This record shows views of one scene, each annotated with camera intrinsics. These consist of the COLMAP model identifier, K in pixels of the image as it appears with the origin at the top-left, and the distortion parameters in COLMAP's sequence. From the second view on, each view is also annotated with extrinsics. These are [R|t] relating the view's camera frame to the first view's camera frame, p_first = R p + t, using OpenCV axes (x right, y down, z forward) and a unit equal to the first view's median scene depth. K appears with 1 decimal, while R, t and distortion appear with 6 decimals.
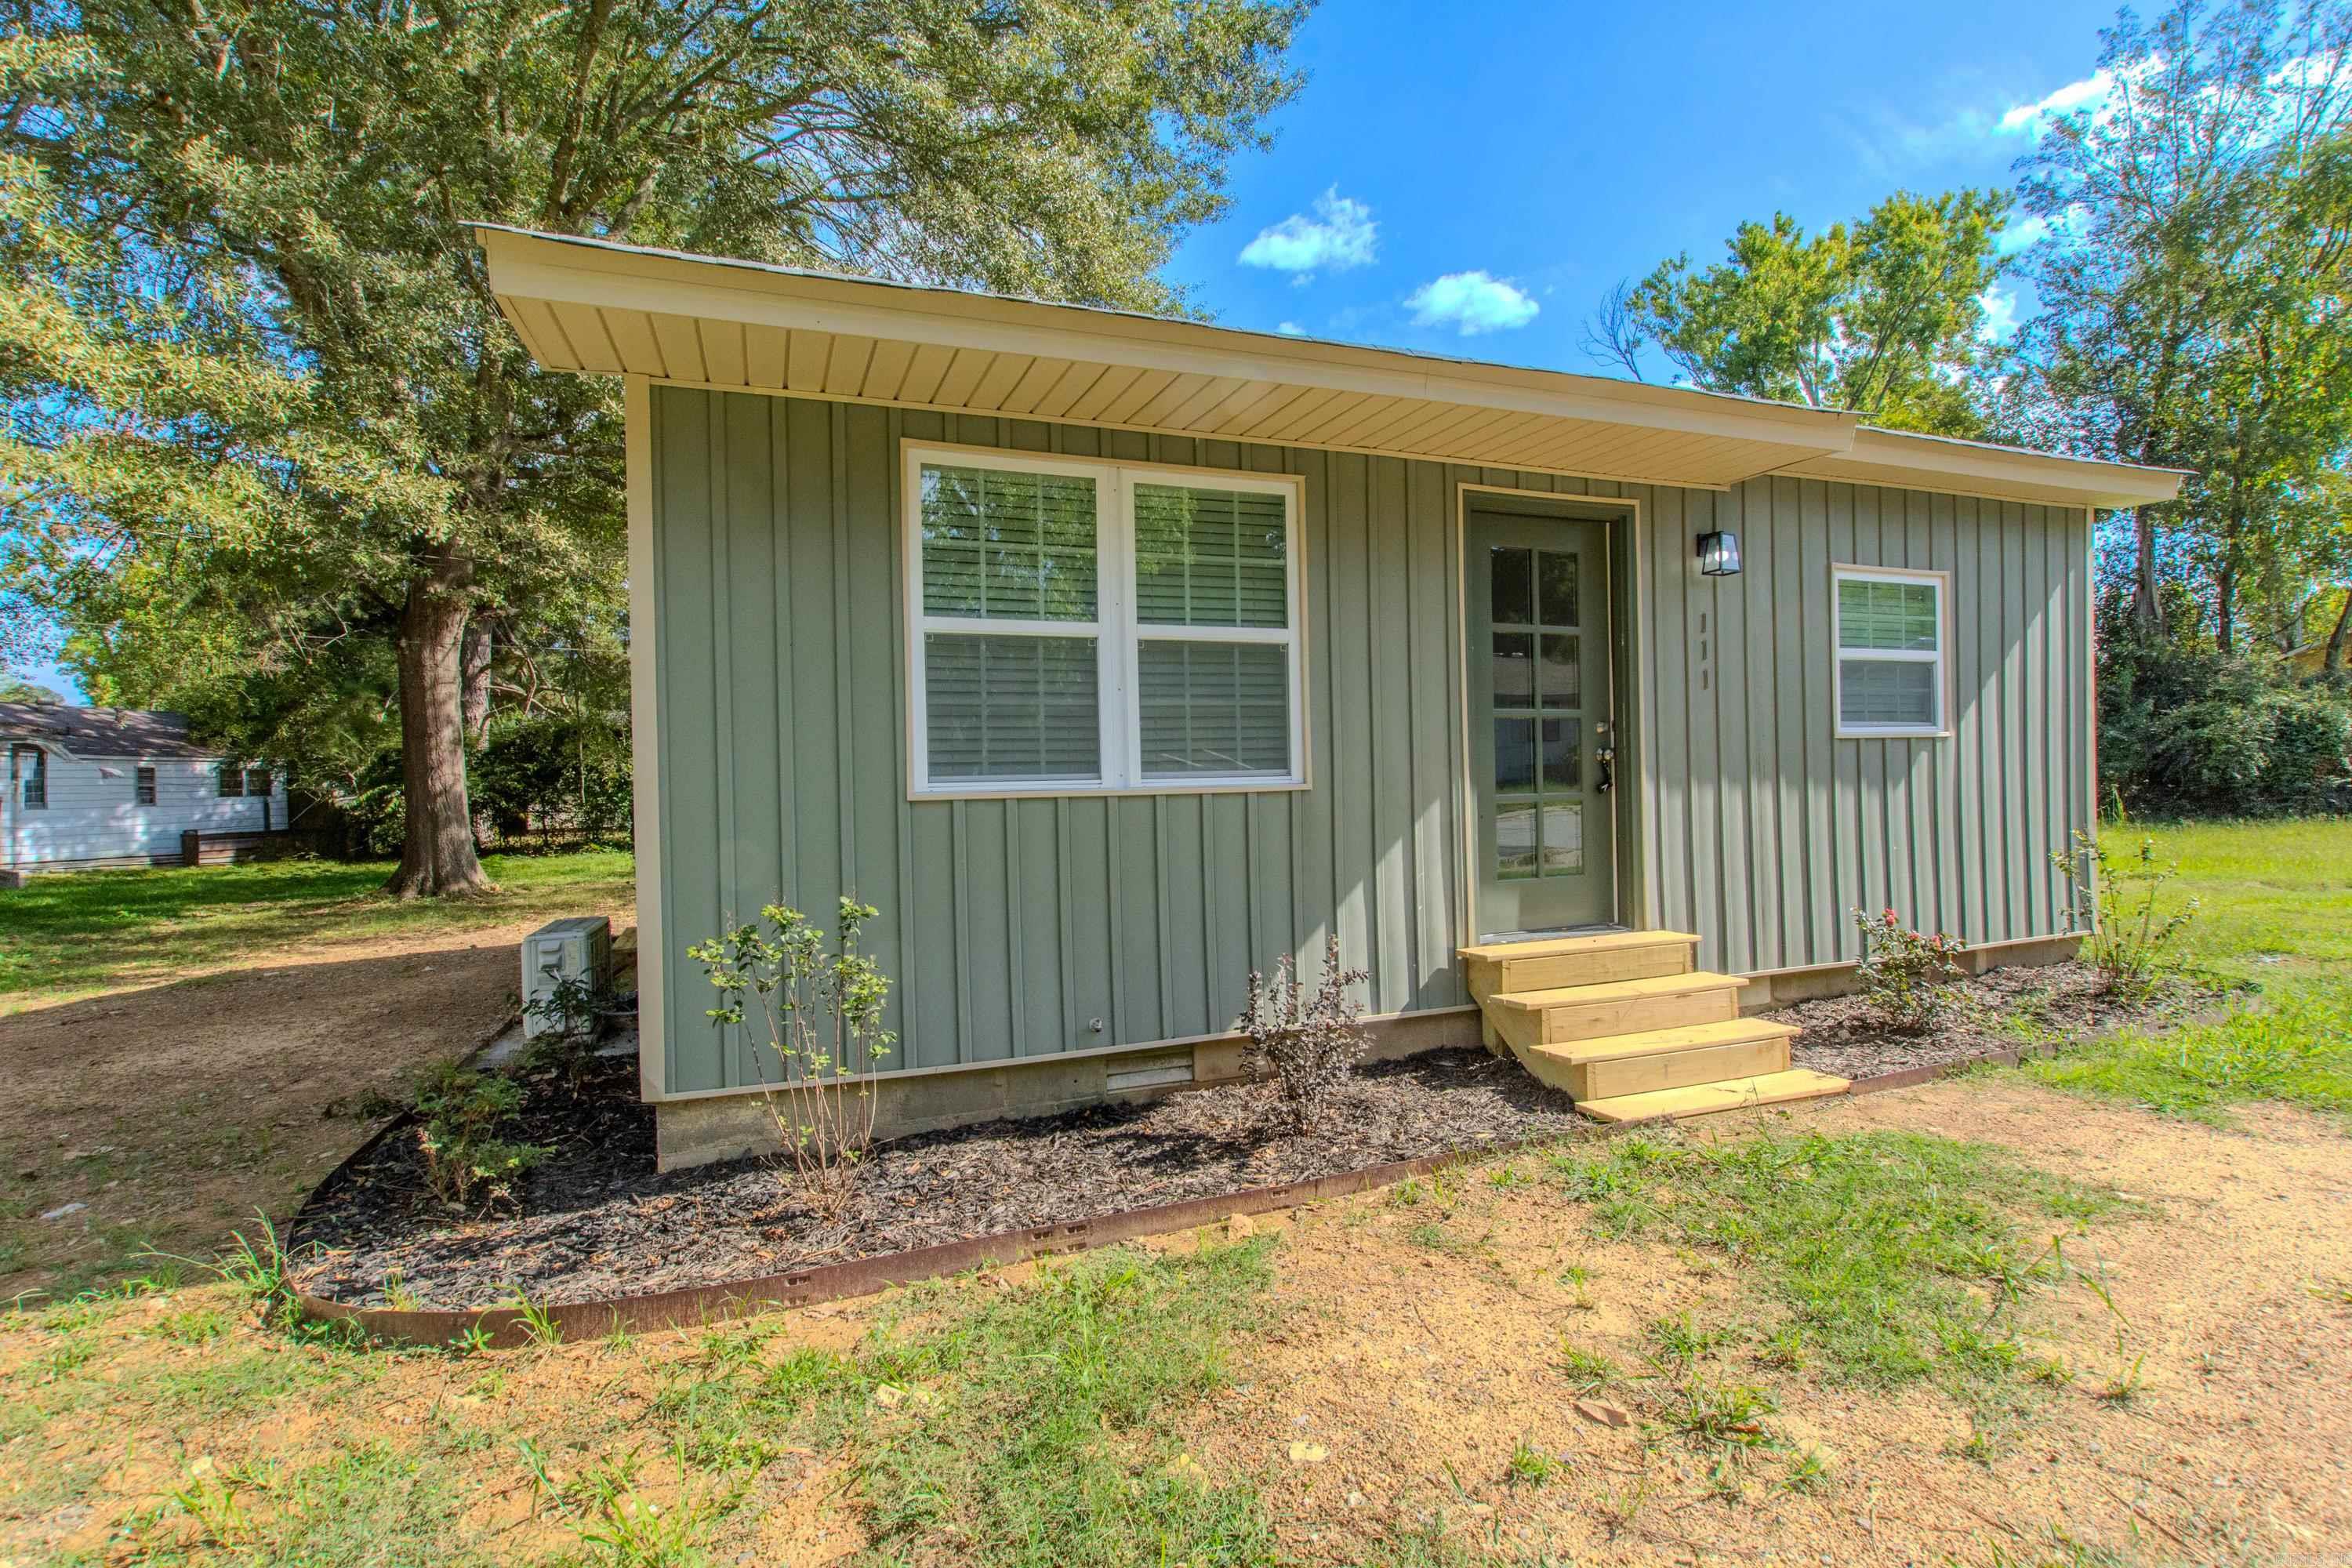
lens RADIAL K [[1061.0, 0, 1176.3], [0, 1061.0, 779.8], [0, 0, 1]] dist [-0.000484, 0.000621]
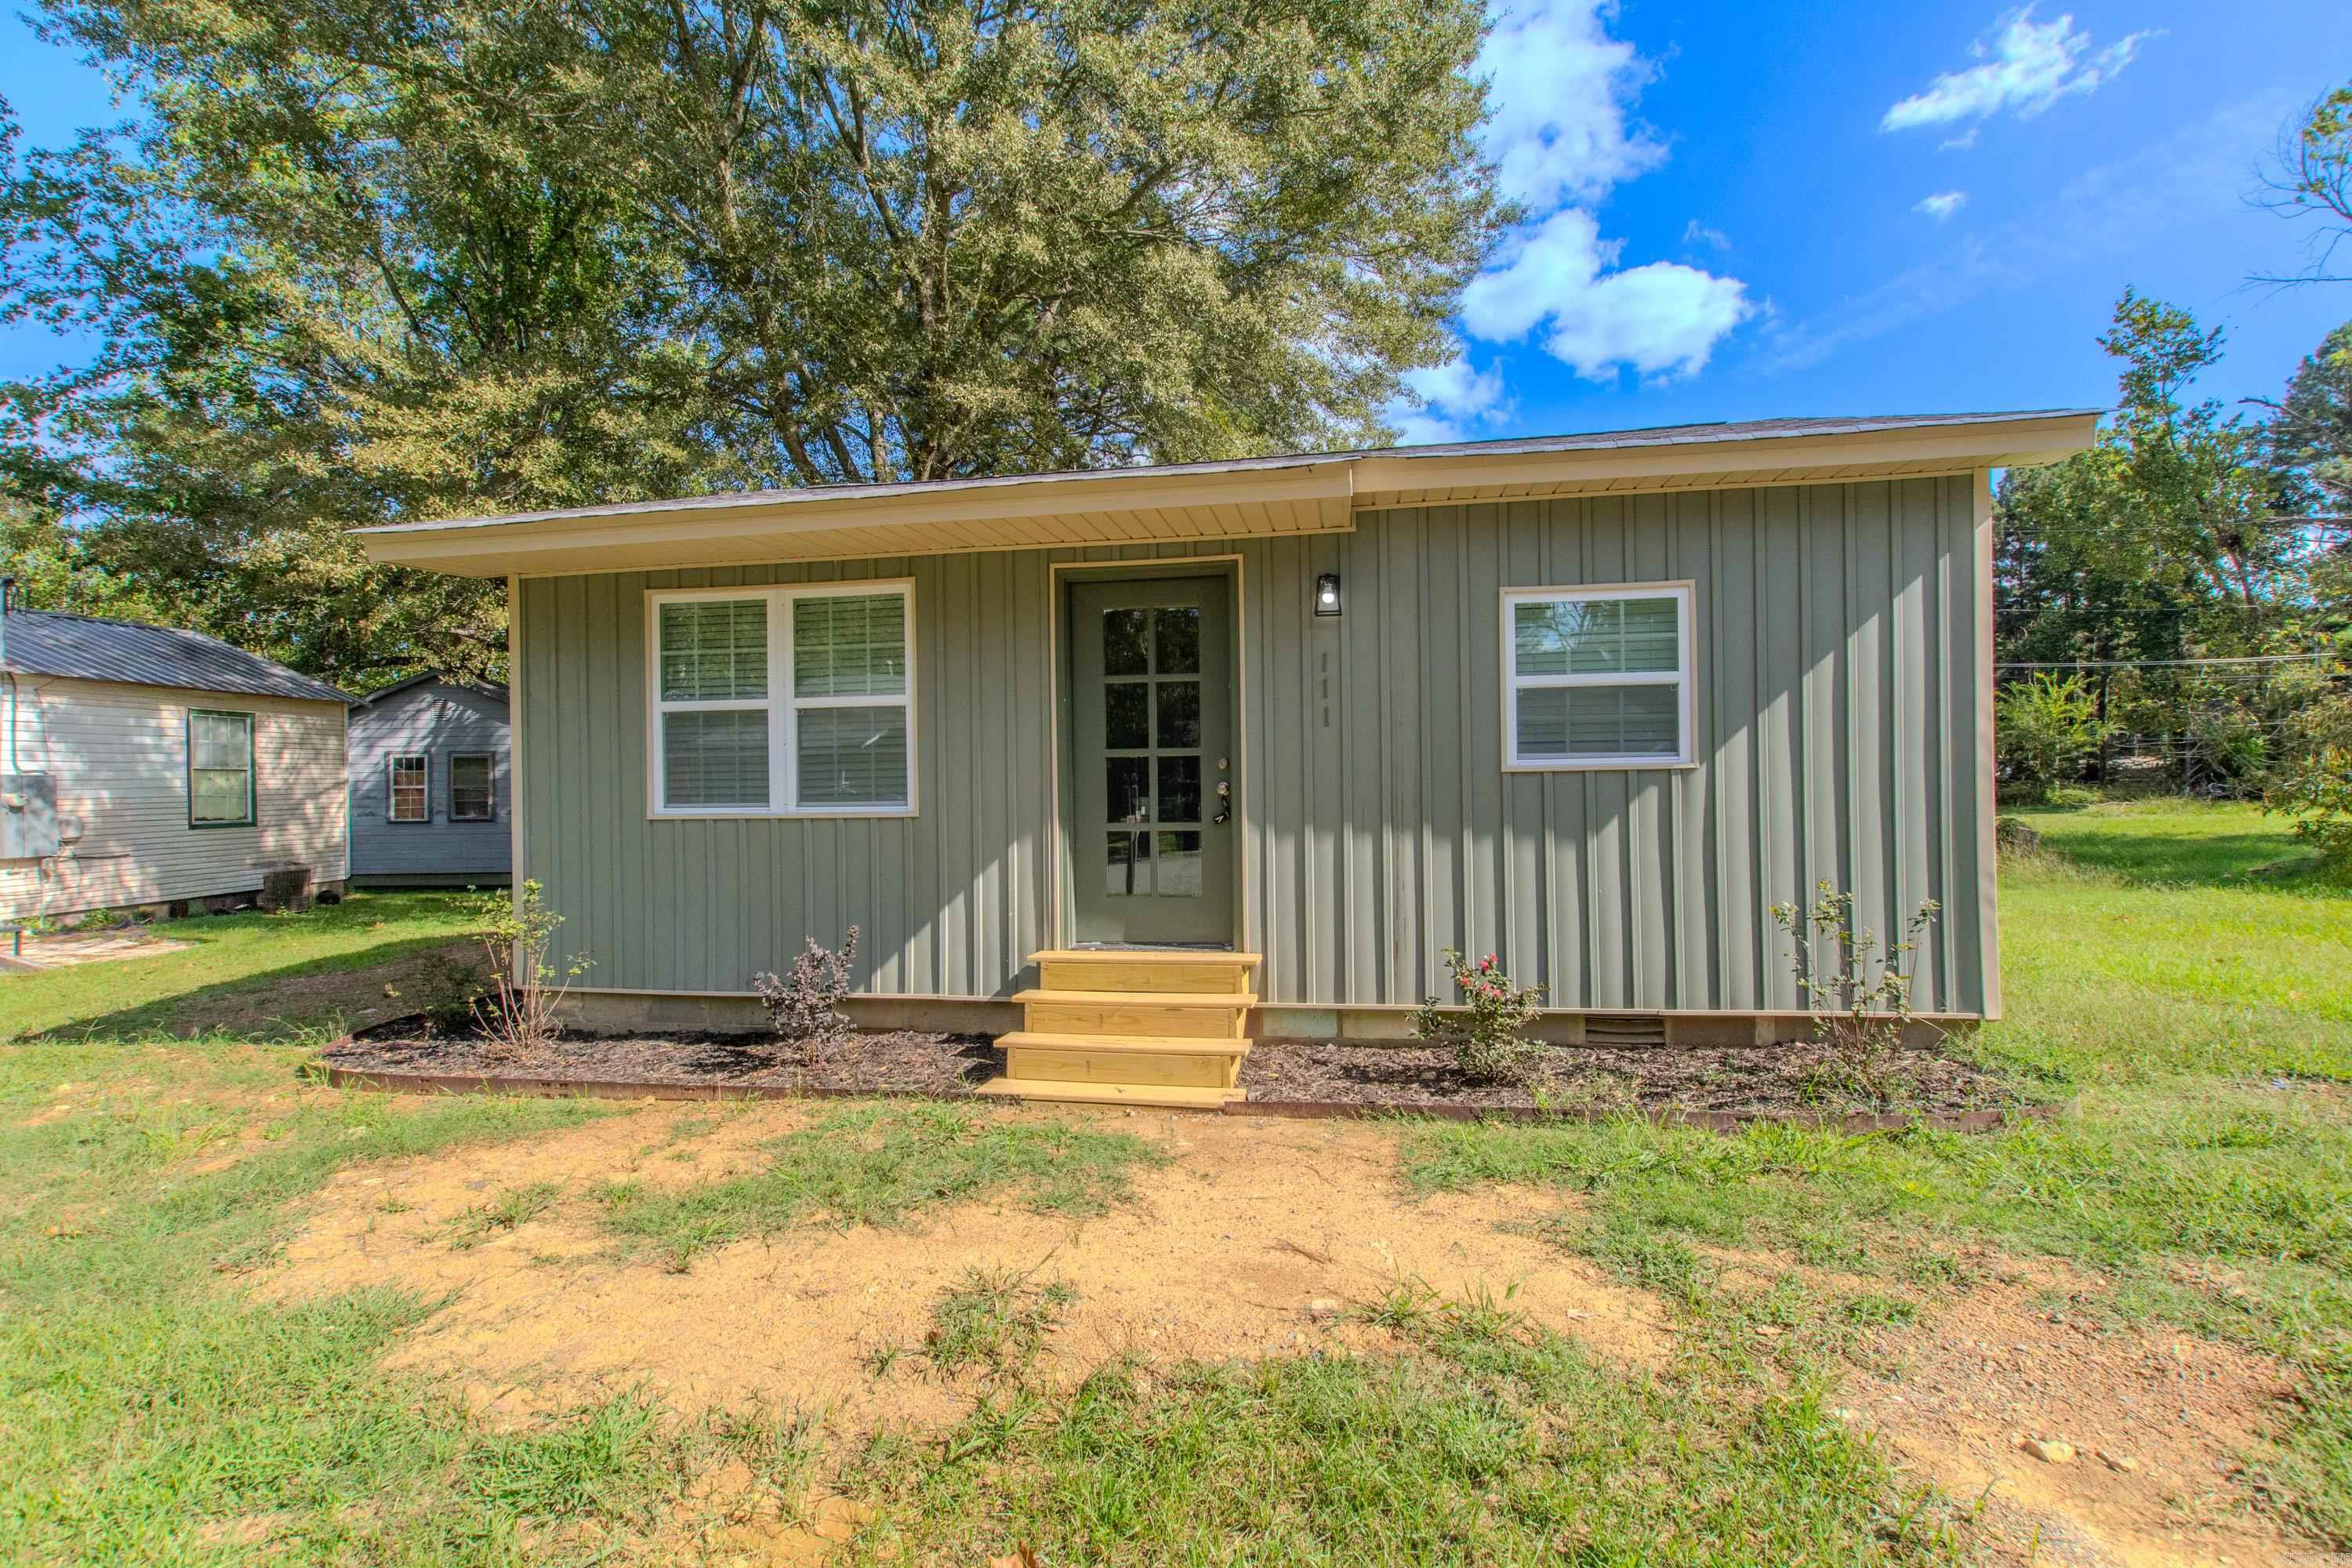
lens RADIAL K [[1014.9, 0, 1160.6], [0, 1014.9, 784.0], [0, 0, 1]] dist [0.009209, 0.000369]
pose [[0.863963, 0.005922, -0.503520, 0.868436], [-0.005625, 0.999982, 0.002109, -0.030310], [0.503524, 0.001011, 0.863981, 0.059628]]
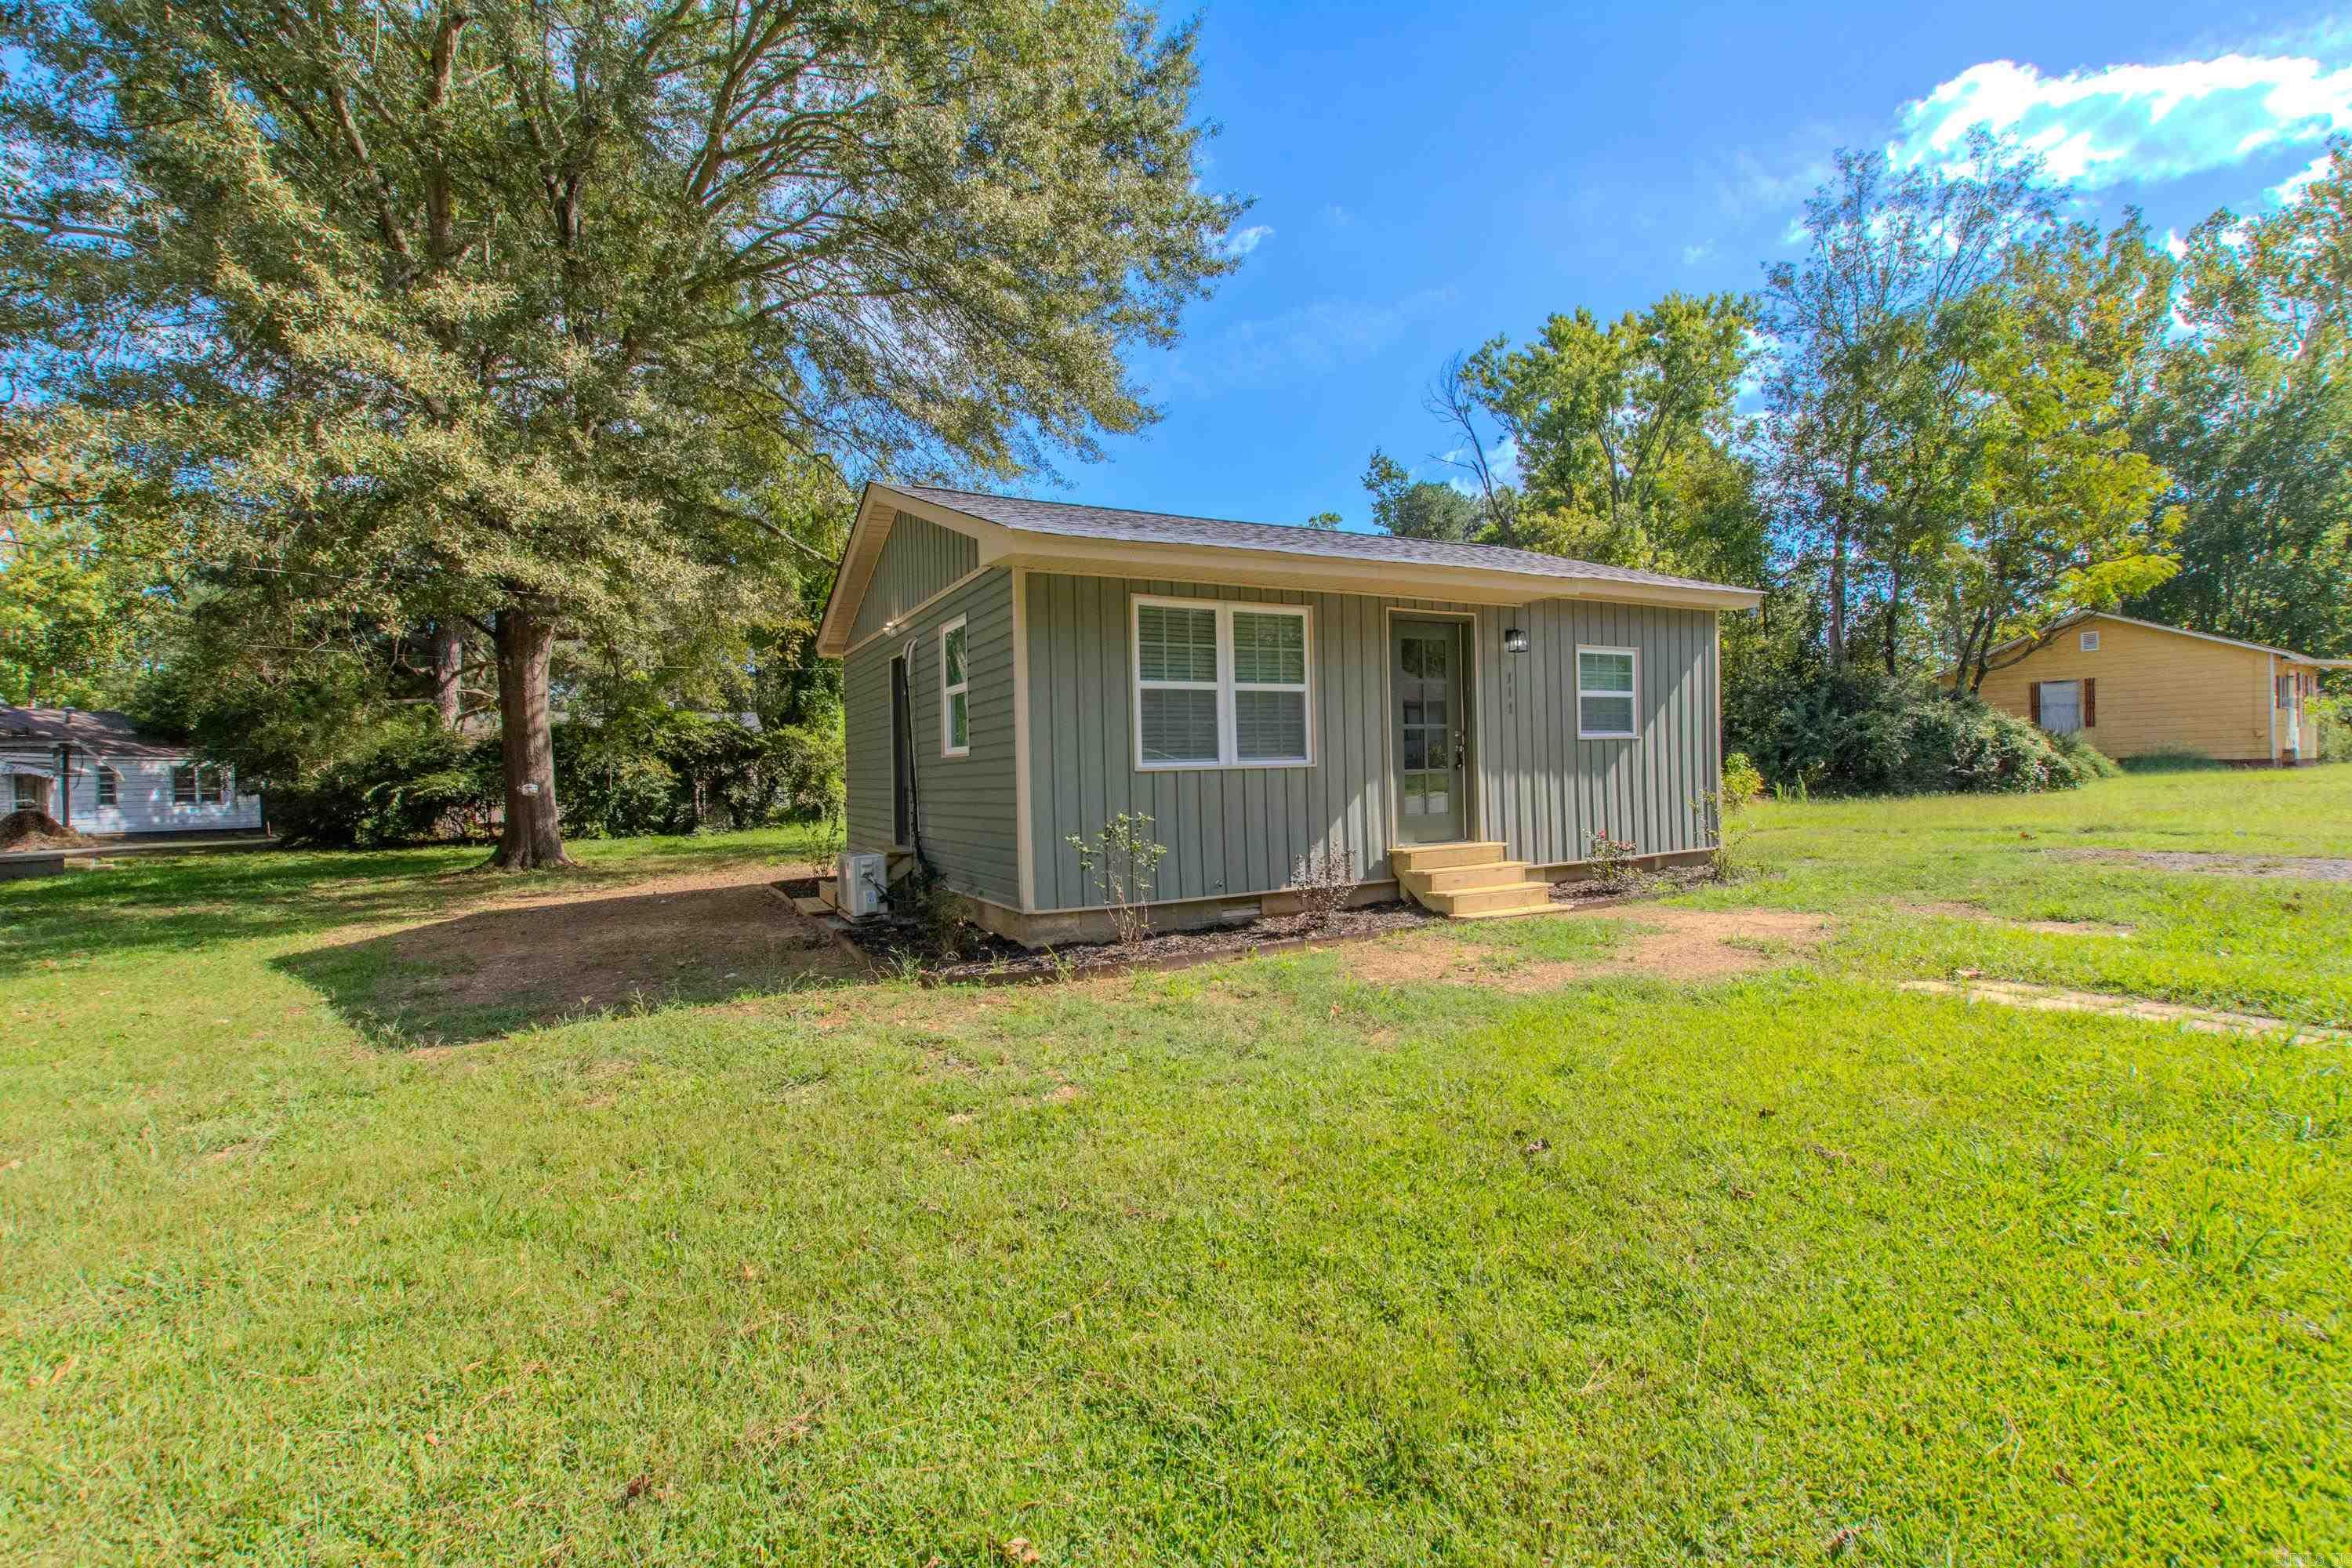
lens RADIAL K [[1014.9, 0, 1172.2], [0, 1014.9, 783.4], [0, 0, 1]] dist [0.009209, 0.000369]
pose [[0.992136, -0.006165, 0.125013, -0.318188], [0.005494, 0.999969, 0.005715, 0.023899], [-0.125044, -0.004984, 0.992139, -0.705238]]
